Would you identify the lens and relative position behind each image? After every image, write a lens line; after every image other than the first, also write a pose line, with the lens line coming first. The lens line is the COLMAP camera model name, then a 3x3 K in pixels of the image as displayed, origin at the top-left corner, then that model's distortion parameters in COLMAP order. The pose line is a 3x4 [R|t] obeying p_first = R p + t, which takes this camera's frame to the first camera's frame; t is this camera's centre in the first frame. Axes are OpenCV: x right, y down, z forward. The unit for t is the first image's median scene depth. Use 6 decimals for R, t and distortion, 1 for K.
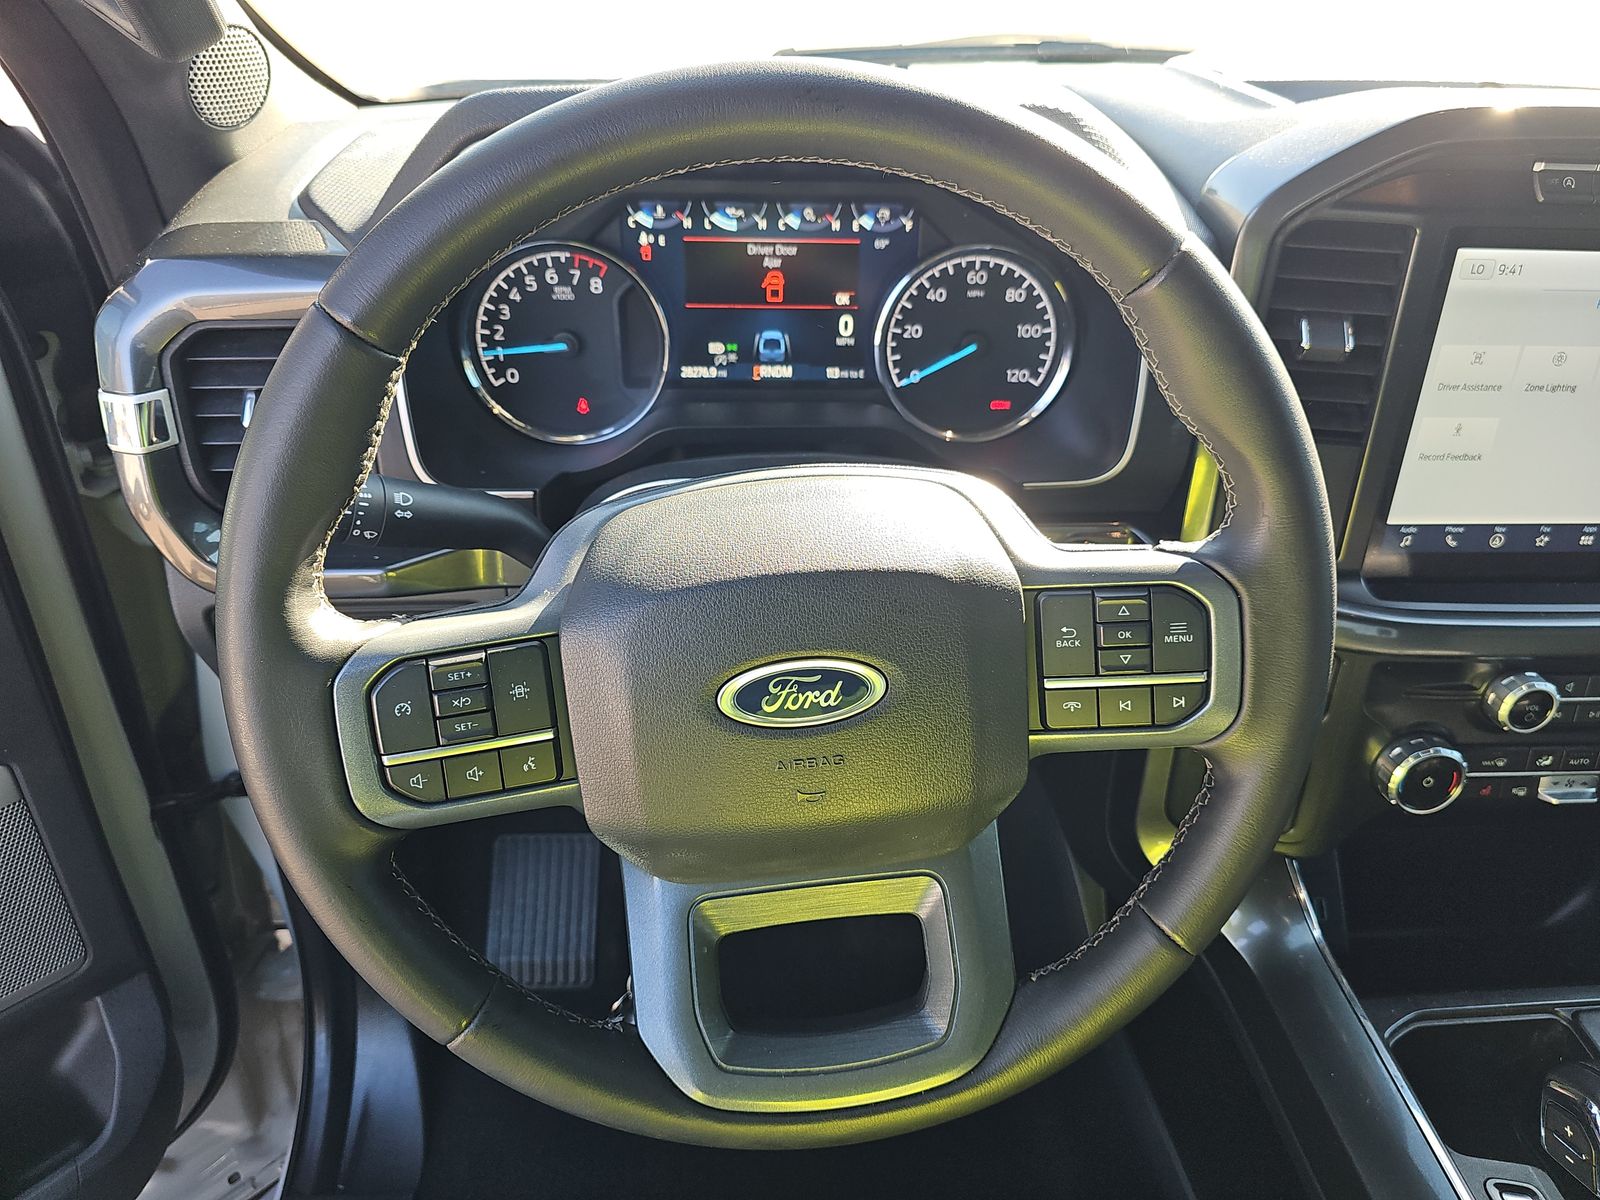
lens RADIAL K [[1057.0, 0, 816.0], [0, 1057.0, 591.1], [0, 0, 1]] dist [0.009073, -0.032693]
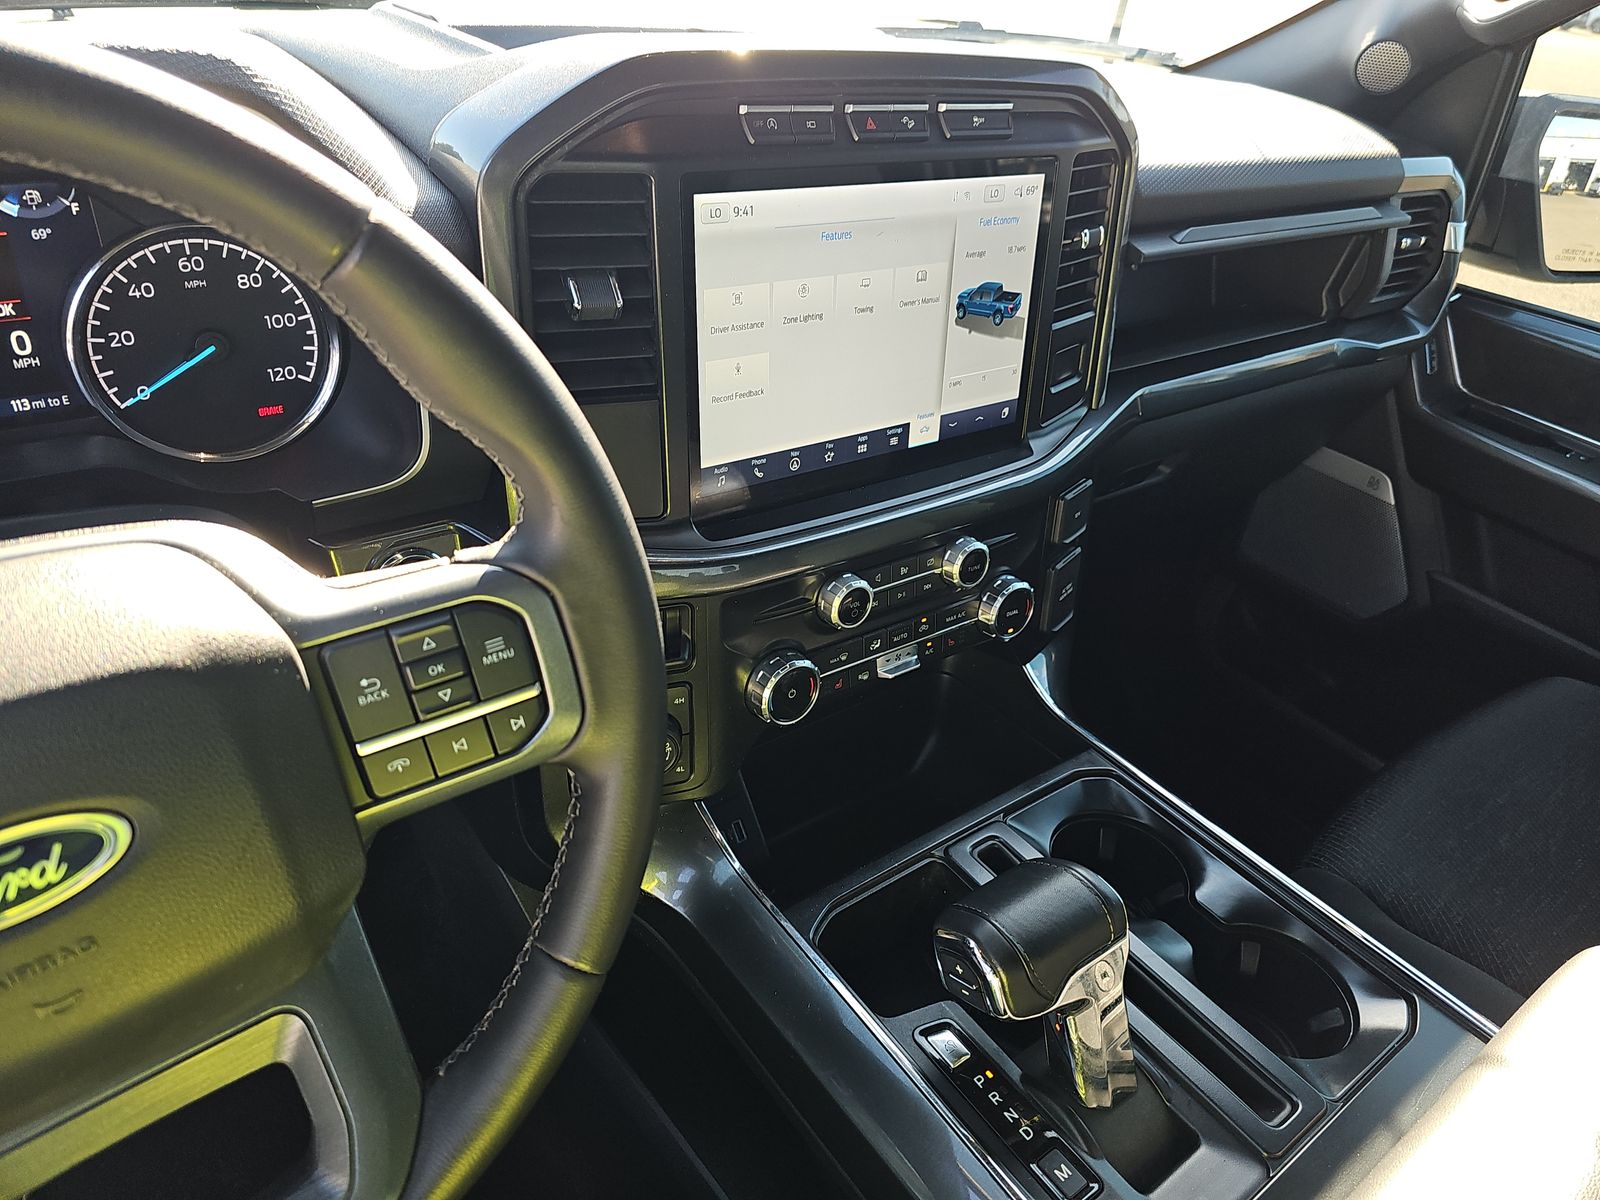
lens RADIAL K [[1049.0, 0, 800.0], [0, 1049.0, 600.0], [0, 0, 1]] dist [0.009924, -0.021702]
pose [[0.835063, -0.246186, 0.491998, 0.083290], [0.223519, 0.968975, 0.105480, -0.024359], [-0.502702, 0.021888, 0.864183, 0.065507]]
